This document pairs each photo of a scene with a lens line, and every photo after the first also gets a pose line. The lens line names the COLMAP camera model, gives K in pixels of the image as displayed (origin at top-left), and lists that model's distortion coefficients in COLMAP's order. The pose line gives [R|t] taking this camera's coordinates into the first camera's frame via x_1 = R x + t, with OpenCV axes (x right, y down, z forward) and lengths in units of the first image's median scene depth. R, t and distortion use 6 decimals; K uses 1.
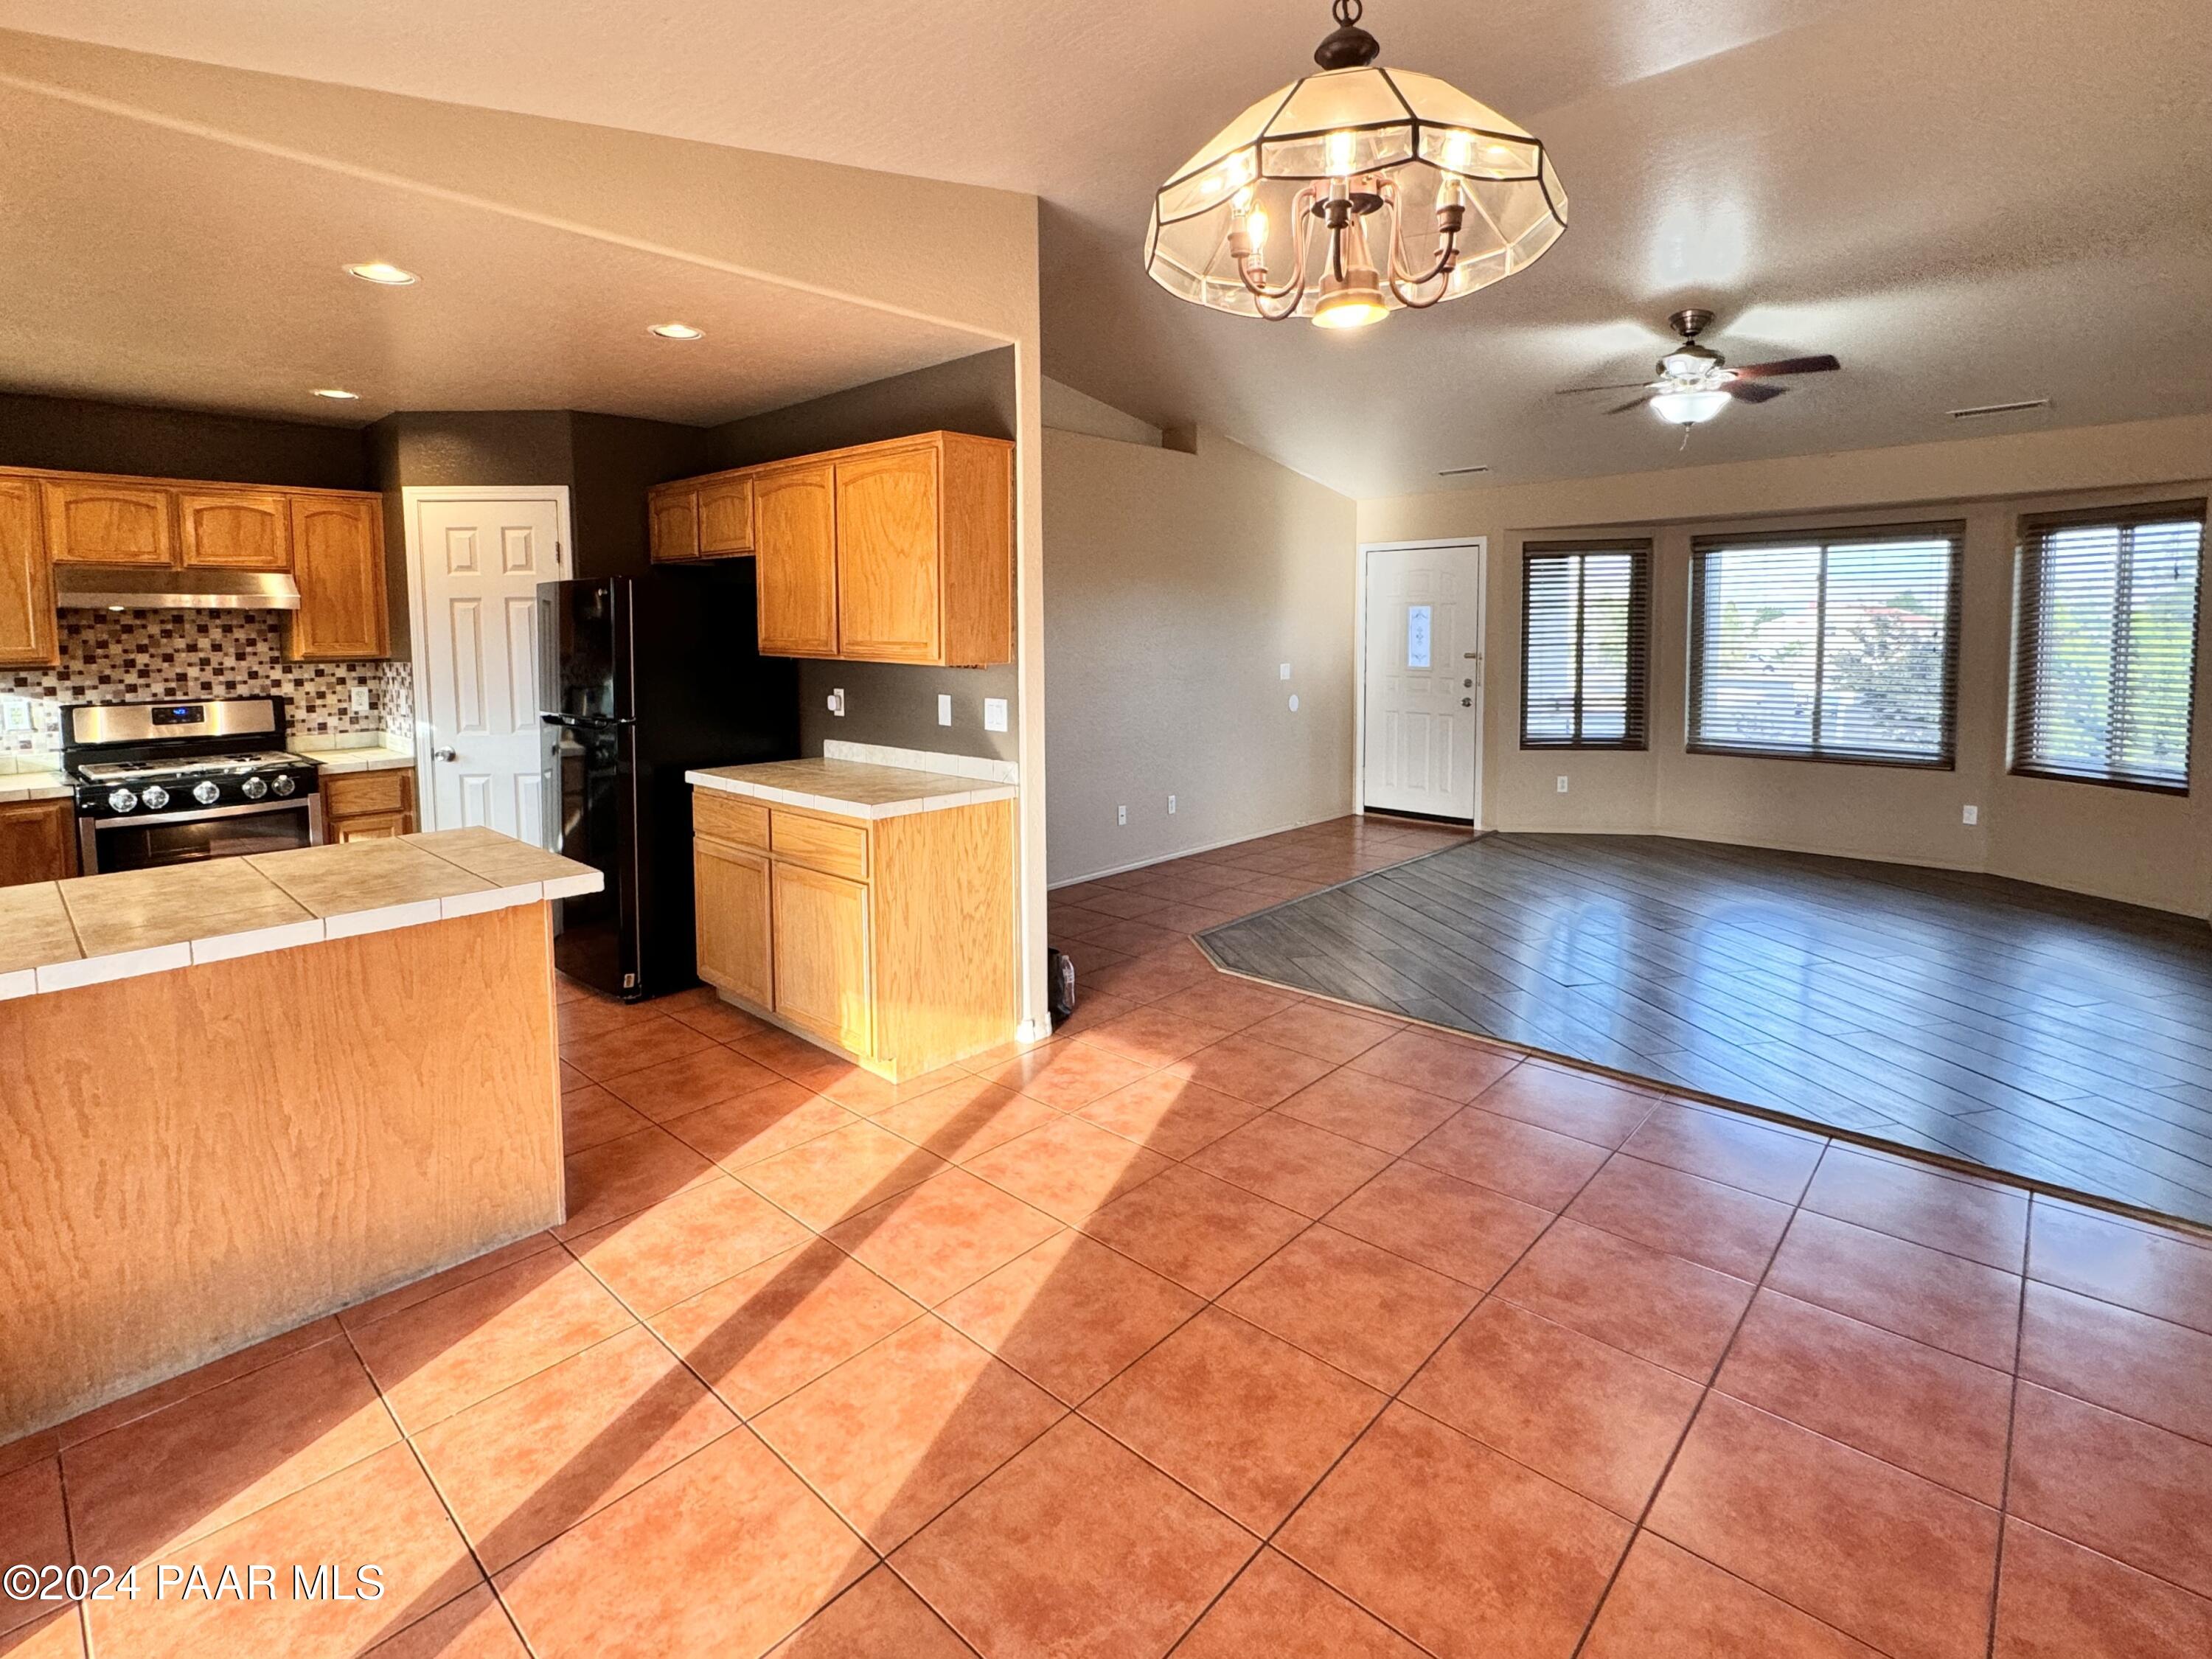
lens RADIAL K [[1020.1, 0, 1103.6], [0, 1020.1, 842.6], [0, 0, 1]] dist [-0.000350, -0.000536]
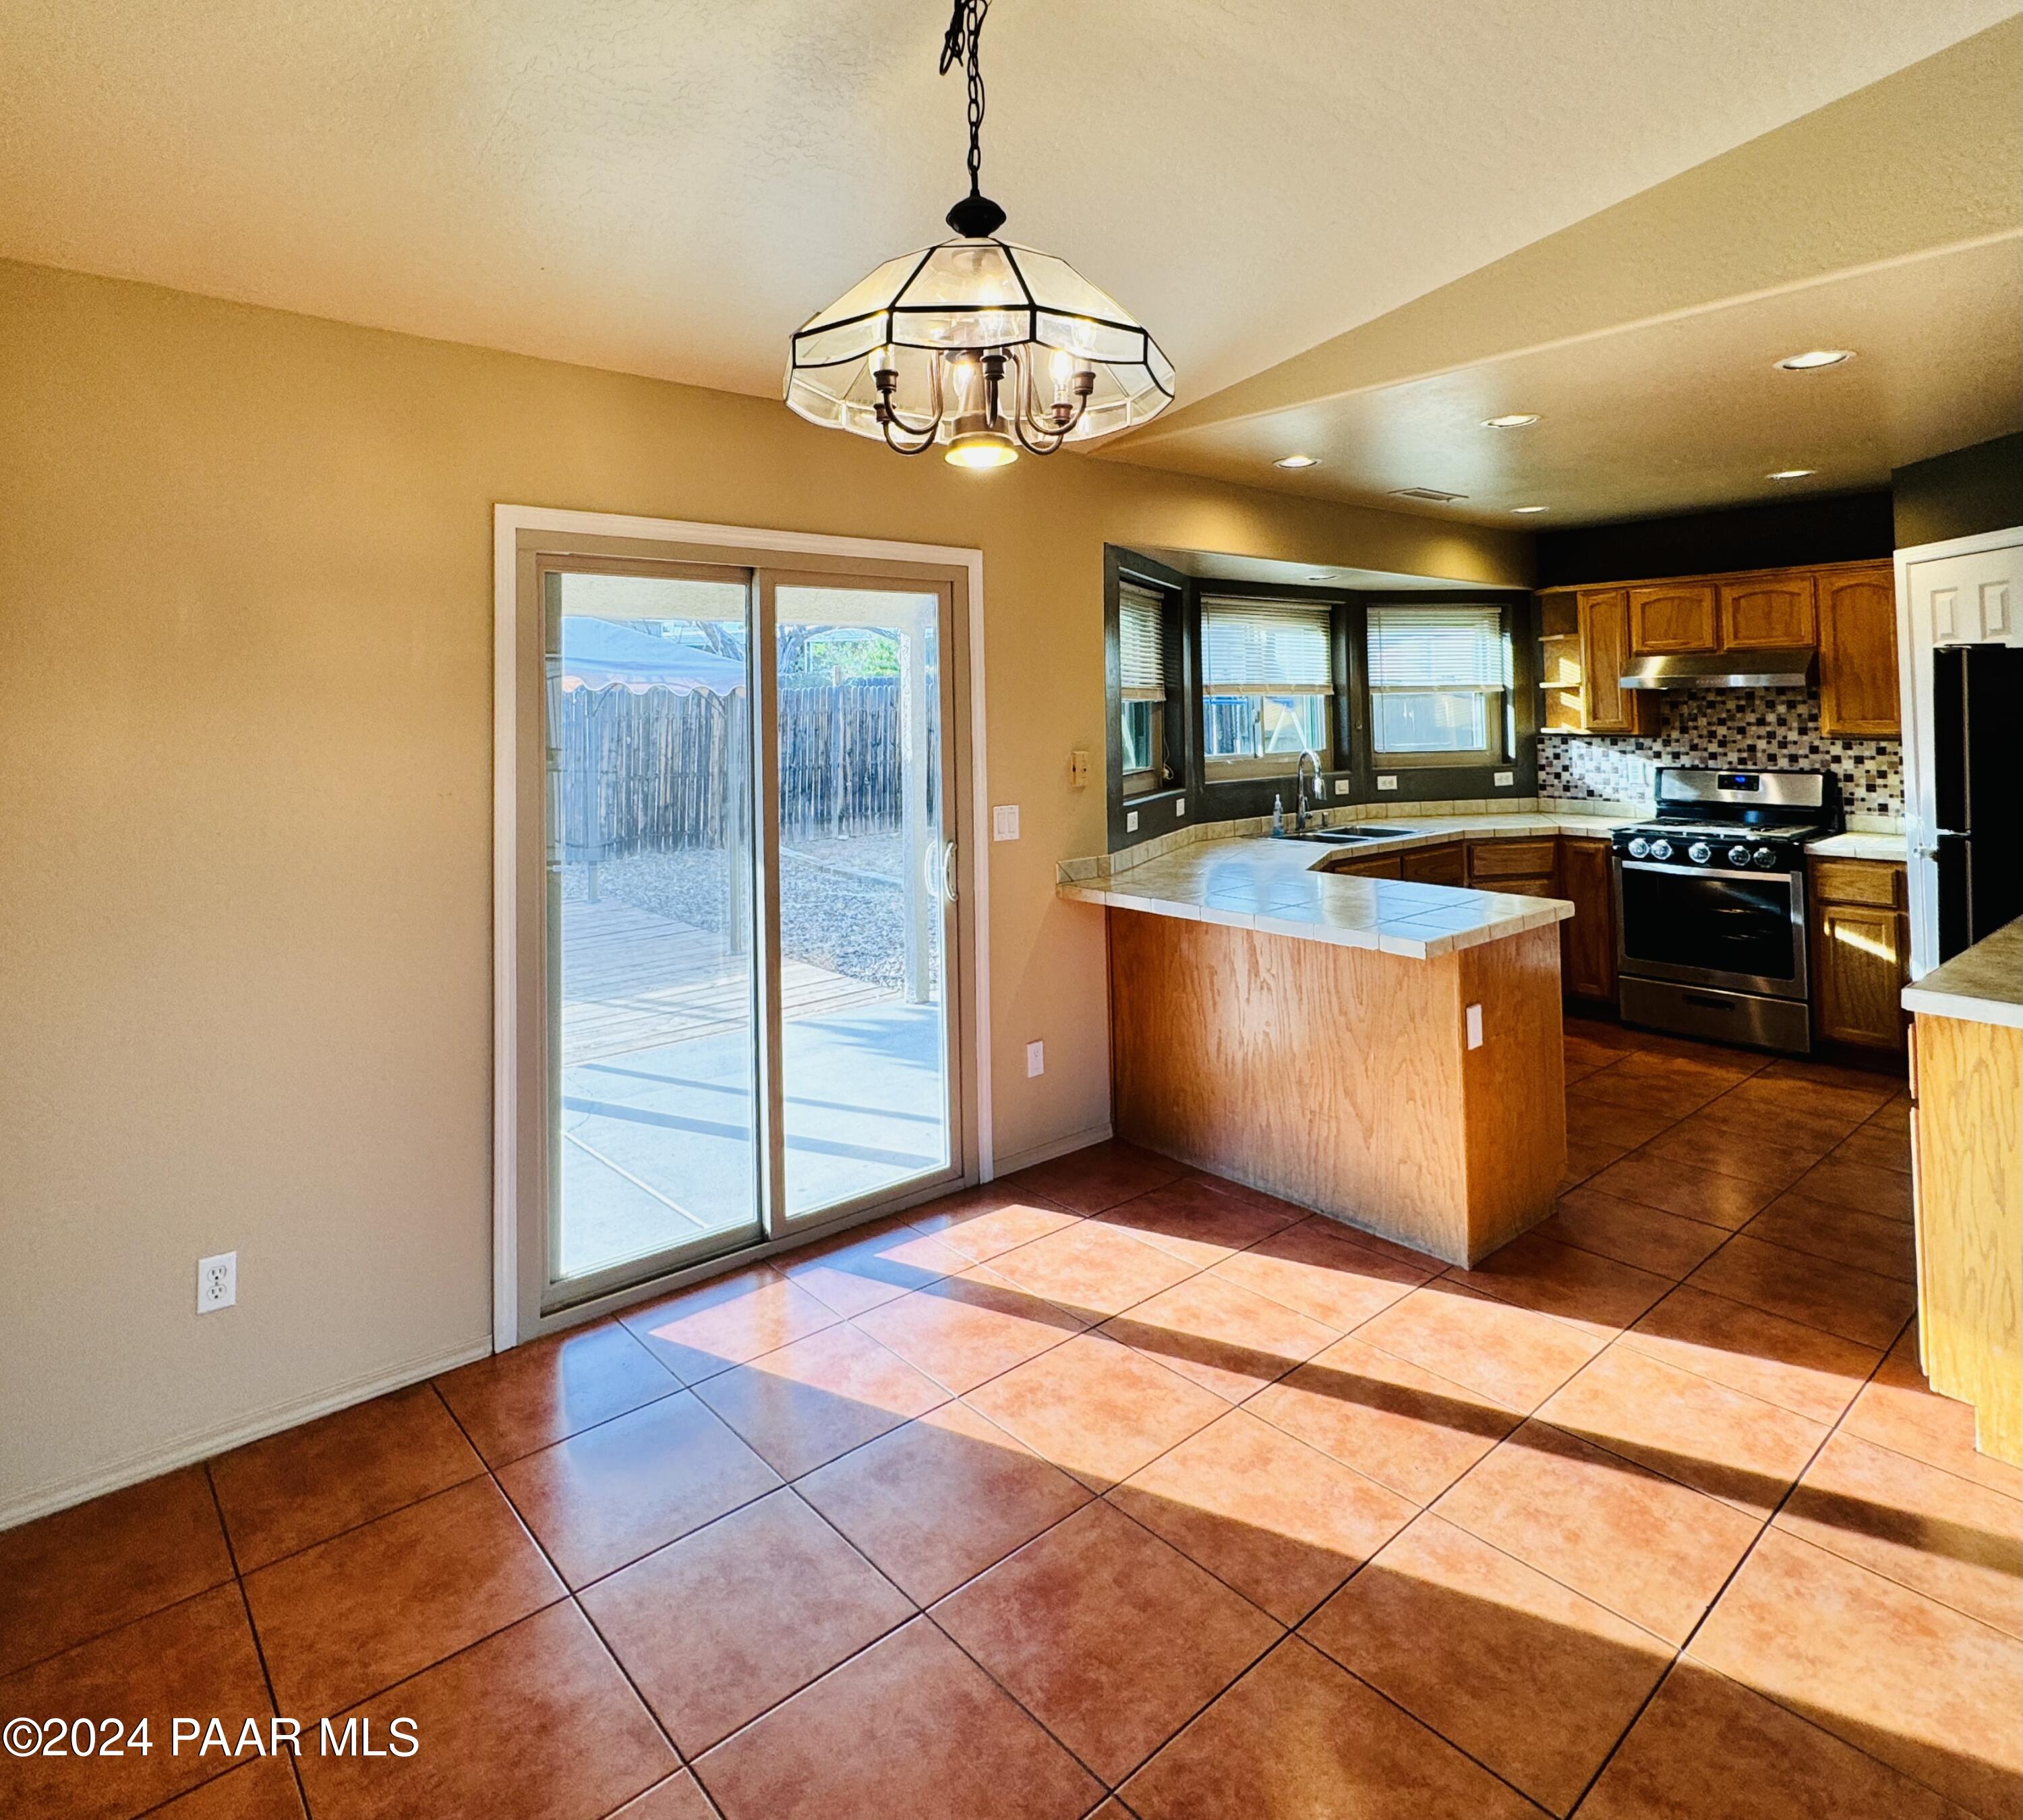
lens RADIAL K [[1171.4, 0, 1011.5], [0, 1171.4, 910.0], [0, 0, 1]] dist [-0.001292, -0.000126]
pose [[-0.106591, 0.181742, -0.977552, 0.447839], [-0.194065, 0.960443, 0.199722, -0.097155], [0.975181, 0.210997, -0.067105, 0.366684]]
